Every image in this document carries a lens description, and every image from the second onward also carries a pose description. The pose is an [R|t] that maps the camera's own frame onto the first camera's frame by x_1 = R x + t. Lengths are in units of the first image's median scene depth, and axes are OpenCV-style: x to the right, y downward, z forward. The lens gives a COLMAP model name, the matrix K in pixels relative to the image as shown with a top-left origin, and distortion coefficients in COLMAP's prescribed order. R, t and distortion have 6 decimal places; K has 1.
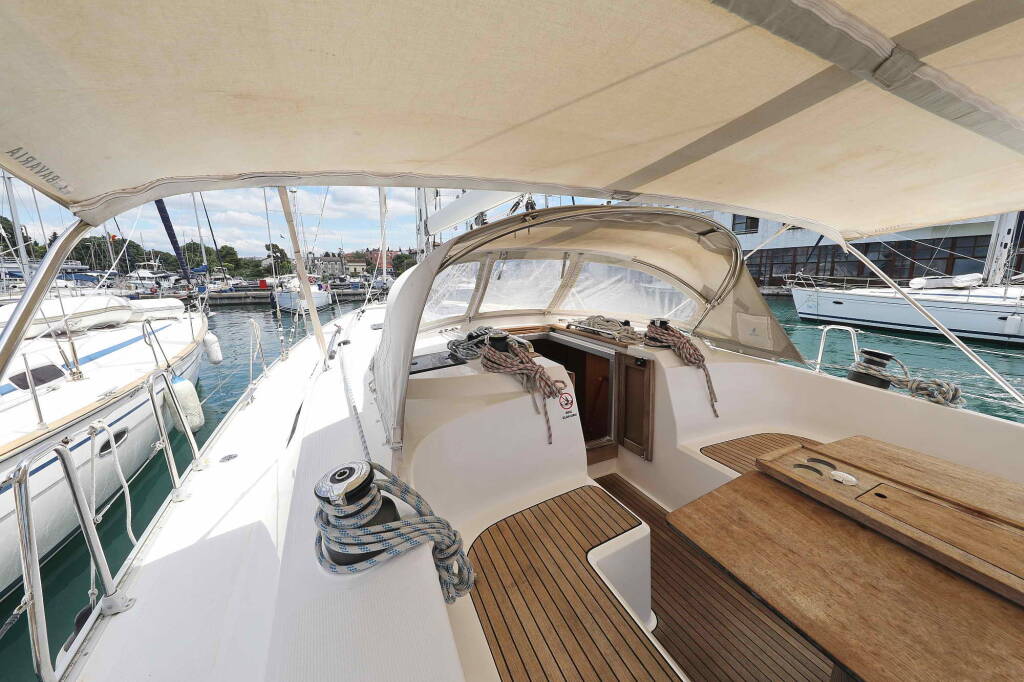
lens RADIAL K [[368.4, 0, 512.0], [0, 368.4, 341.0], [0, 0, 1]] dist [0.000652, 0.000103]
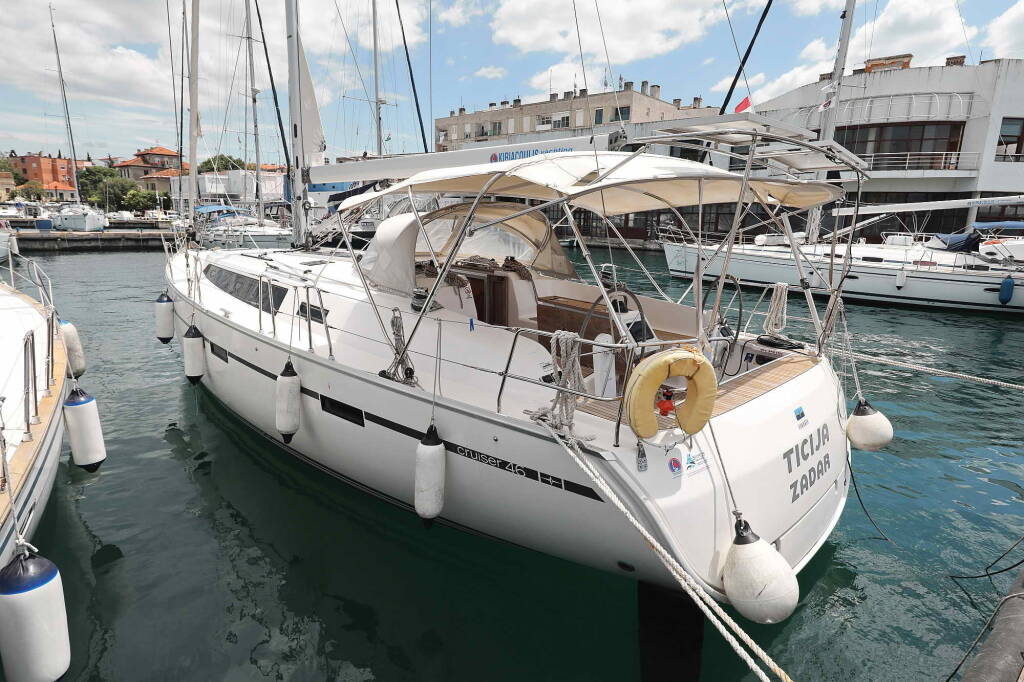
lens RADIAL K [[584.4, 0, 512.0], [0, 584.4, 341.0], [0, 0, 1]] dist [0.000659, 0.000168]
pose [[0.942988, -0.035629, 0.330914, -0.054328], [0.024322, 0.998972, 0.038248, 0.024019], [-0.331936, -0.028019, 0.942886, -0.167972]]
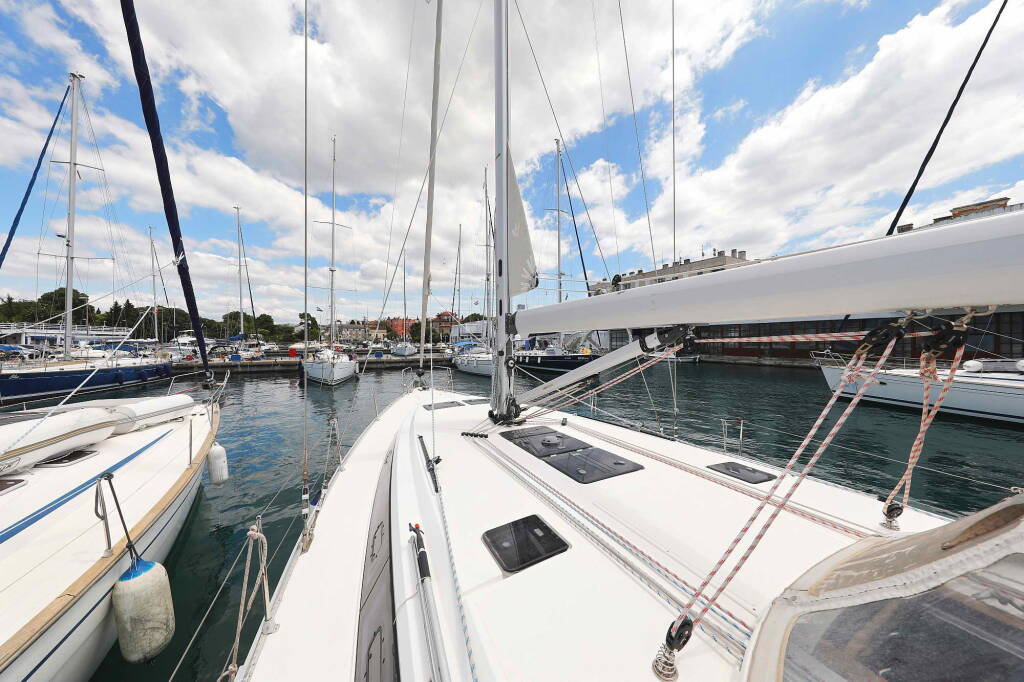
lens RADIAL K [[332.1, 0, 512.0], [0, 332.1, 341.0], [0, 0, 1]] dist [-0.000486, -0.000095]
pose [[0.999965, 0.006052, -0.005761, -0.049773], [-0.006957, 0.984913, -0.172908, -0.033594], [0.004628, 0.172942, 0.984921, 0.071128]]
